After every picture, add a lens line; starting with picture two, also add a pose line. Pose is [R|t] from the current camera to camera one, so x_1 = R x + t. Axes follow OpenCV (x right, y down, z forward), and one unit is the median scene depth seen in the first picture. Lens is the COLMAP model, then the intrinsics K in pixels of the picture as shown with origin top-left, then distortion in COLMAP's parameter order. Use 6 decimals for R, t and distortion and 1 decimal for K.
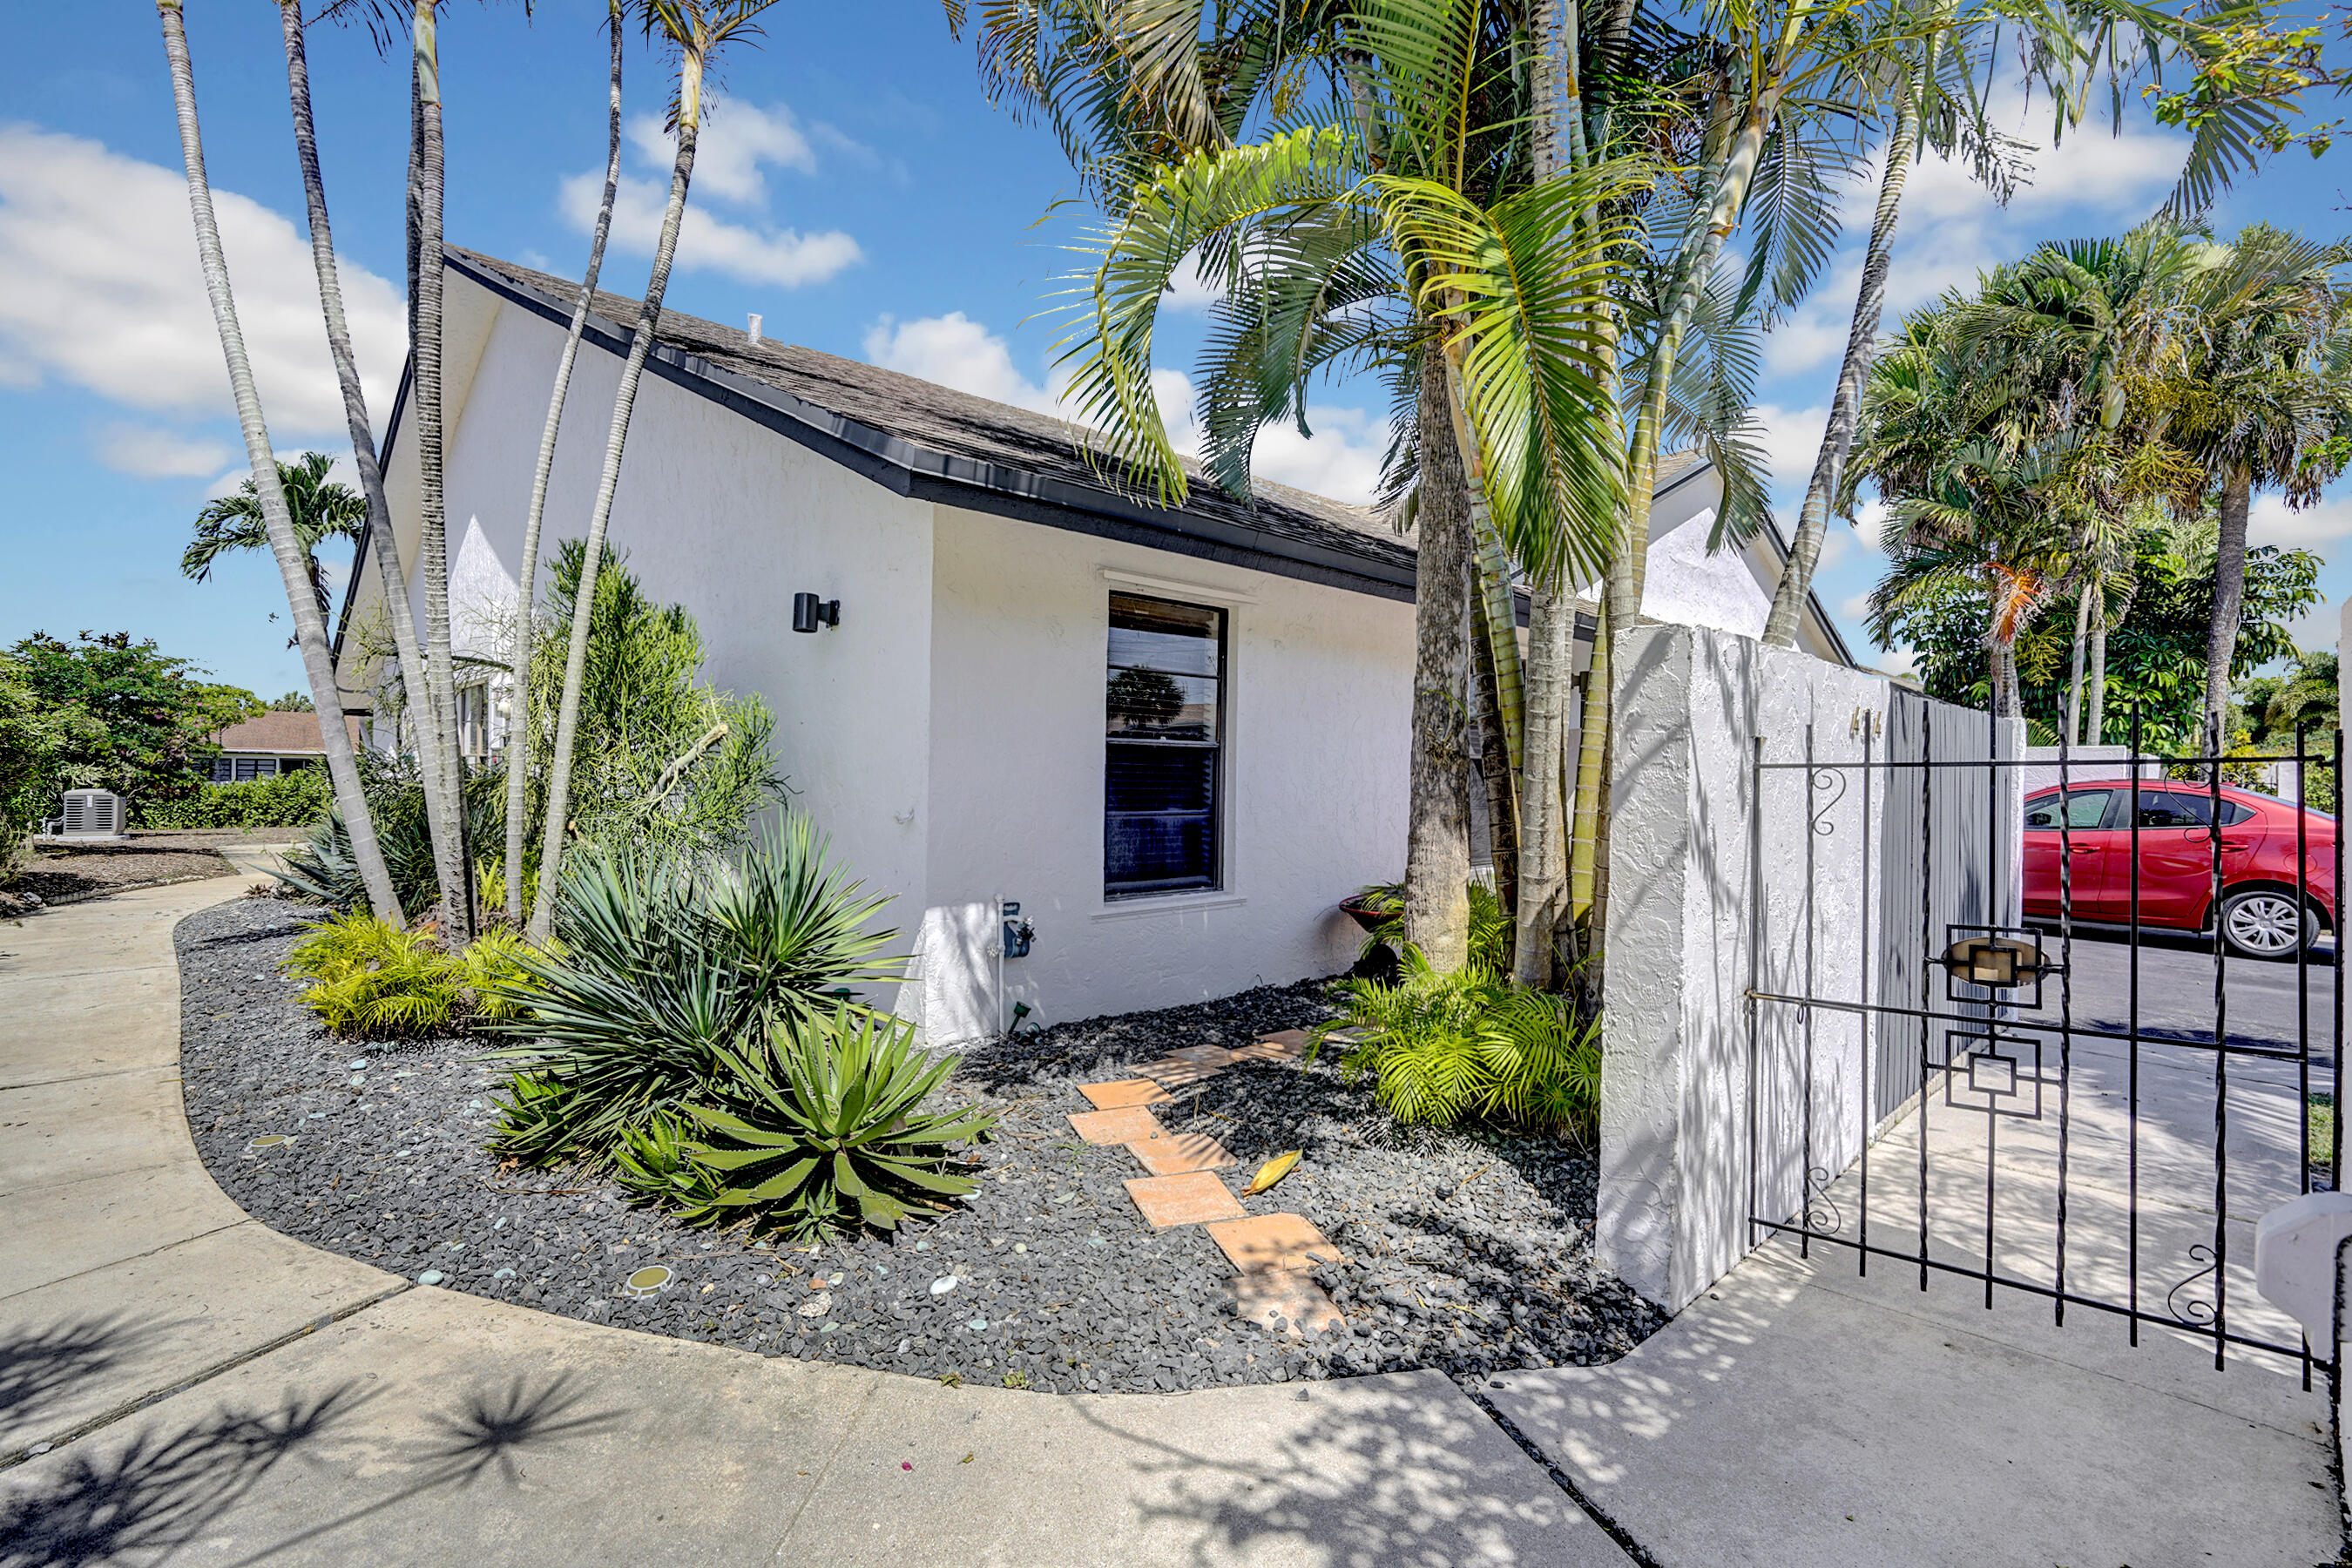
lens RADIAL K [[1103.6, 0, 1183.0], [0, 1103.6, 769.4], [0, 0, 1]] dist [-0.051551, 0.016835]
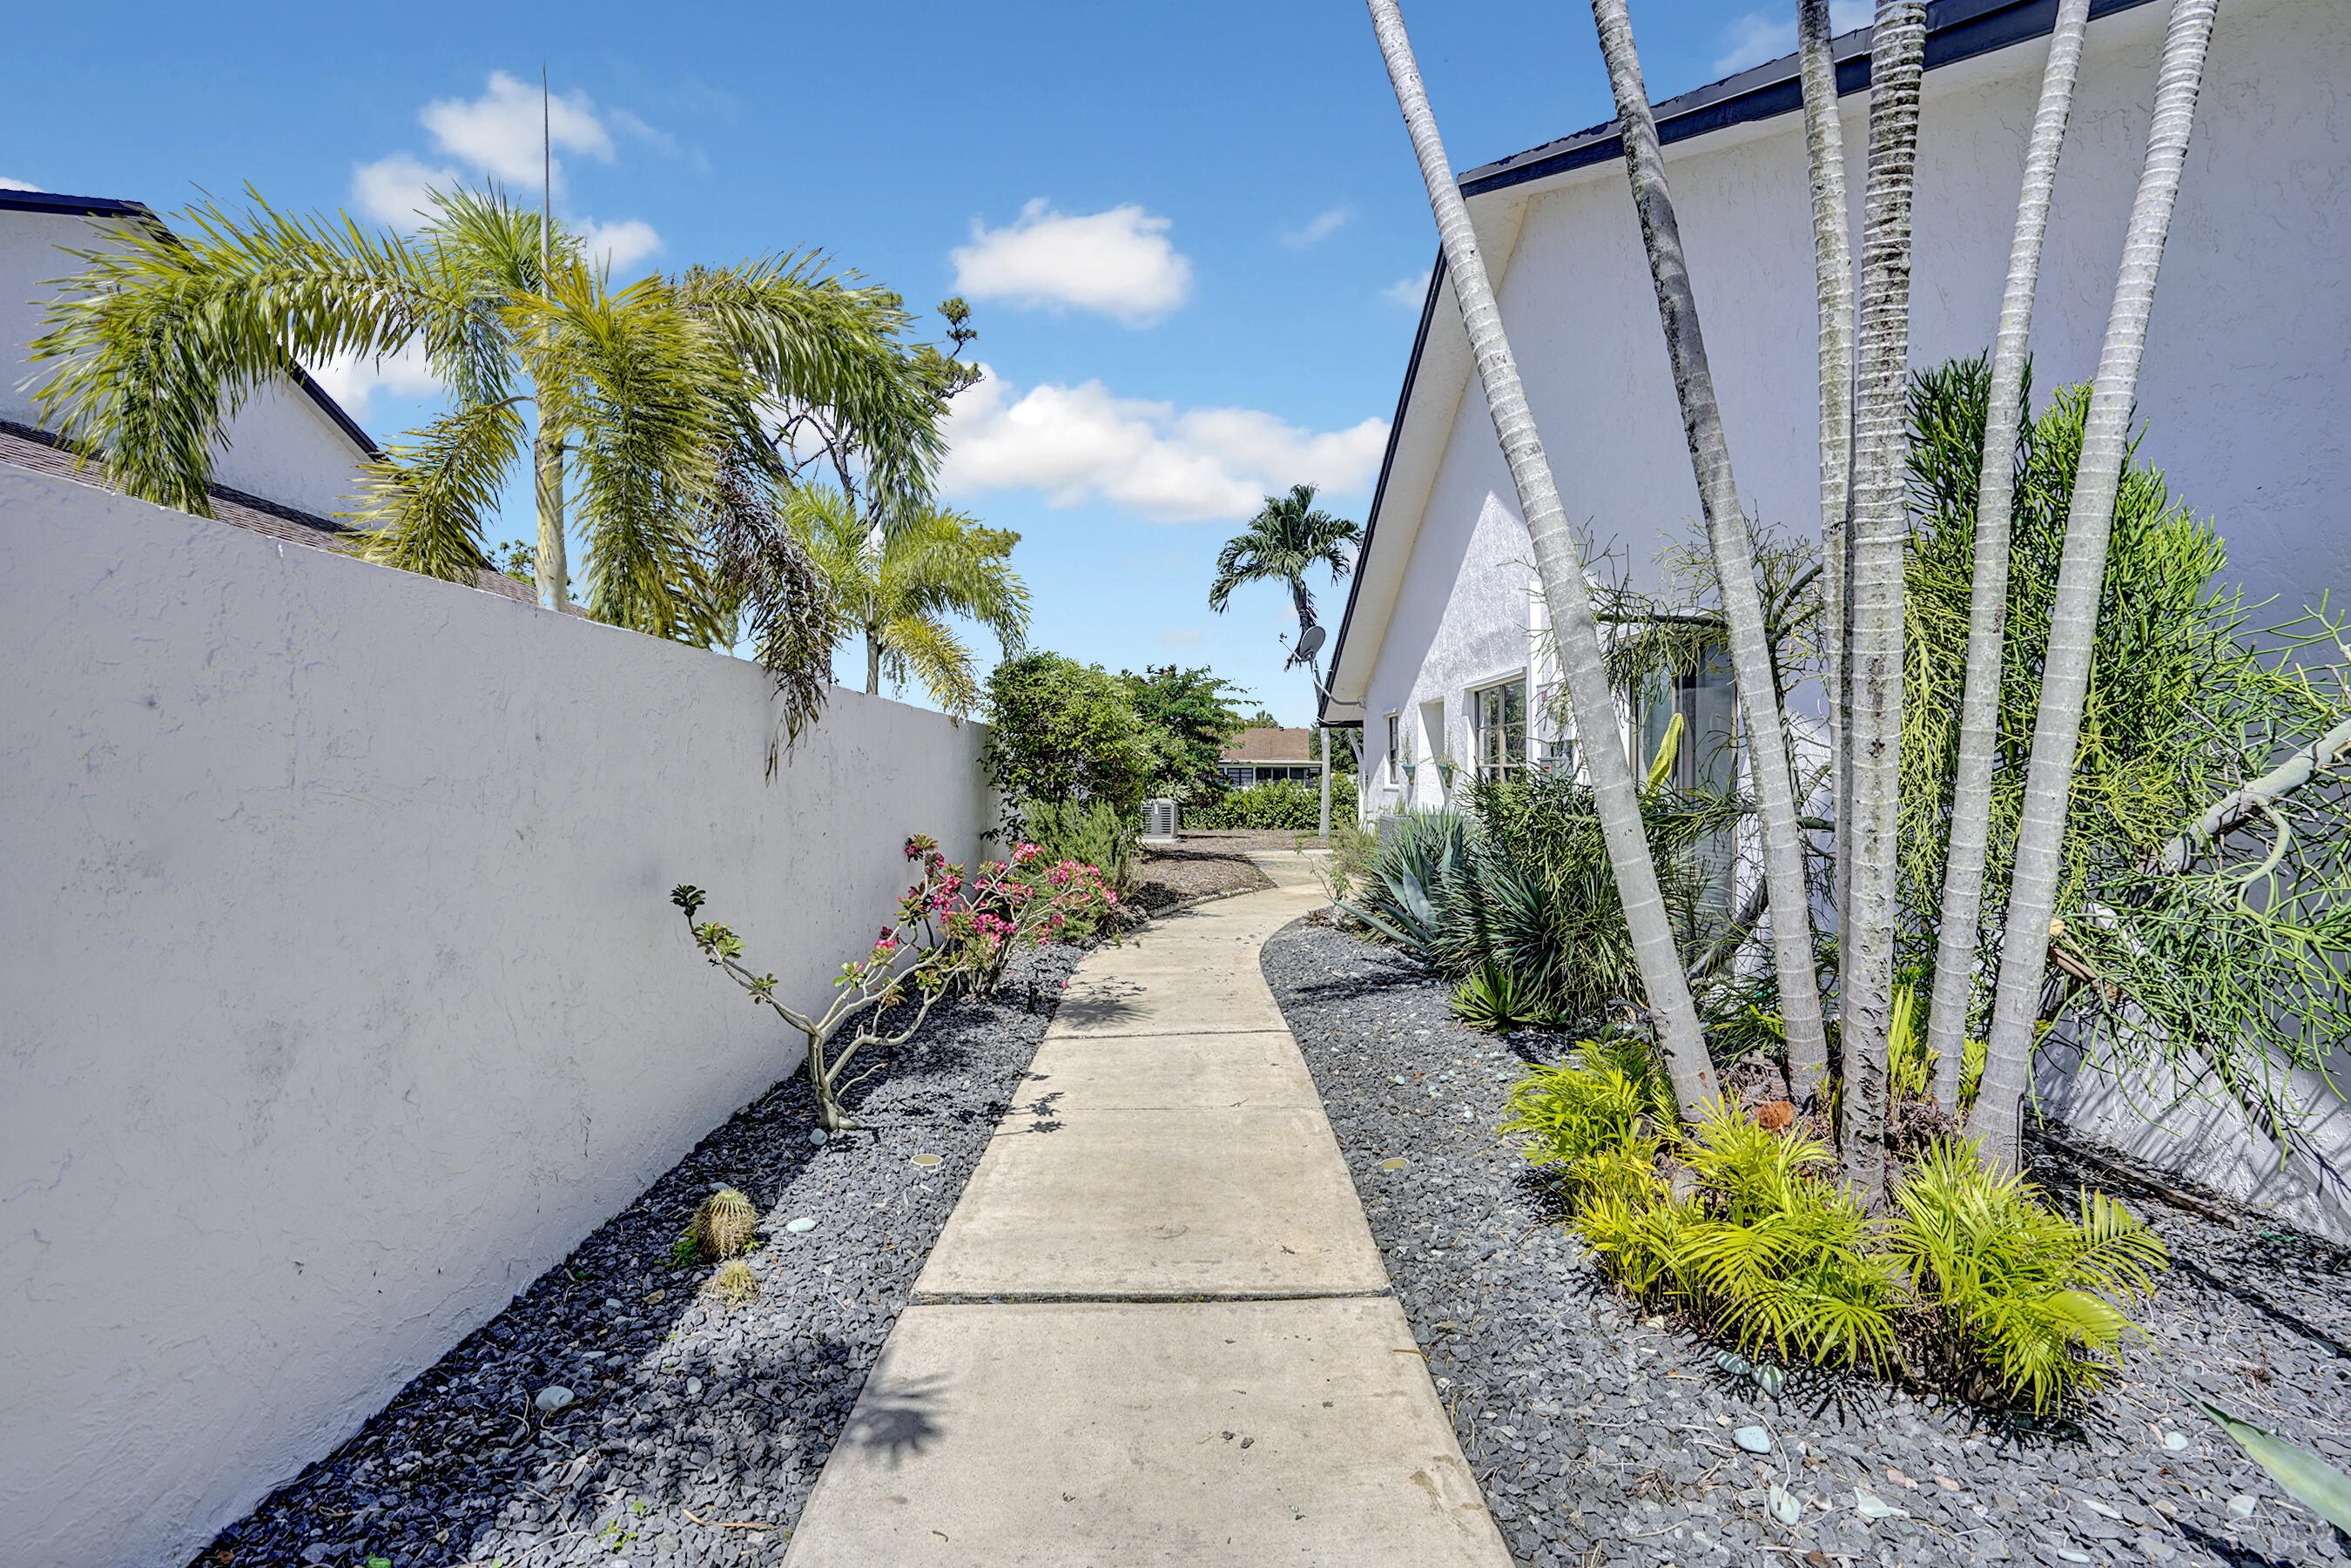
lens RADIAL K [[1103.0, 0, 1174.2], [0, 1103.0, 780.1], [0, 0, 1]] dist [-0.051551, 0.016835]
pose [[0.724203, -0.007753, -0.689543, -0.179952], [0.015031, 0.999877, 0.004544, -0.007457], [0.689423, -0.013655, 0.724230, 0.138283]]
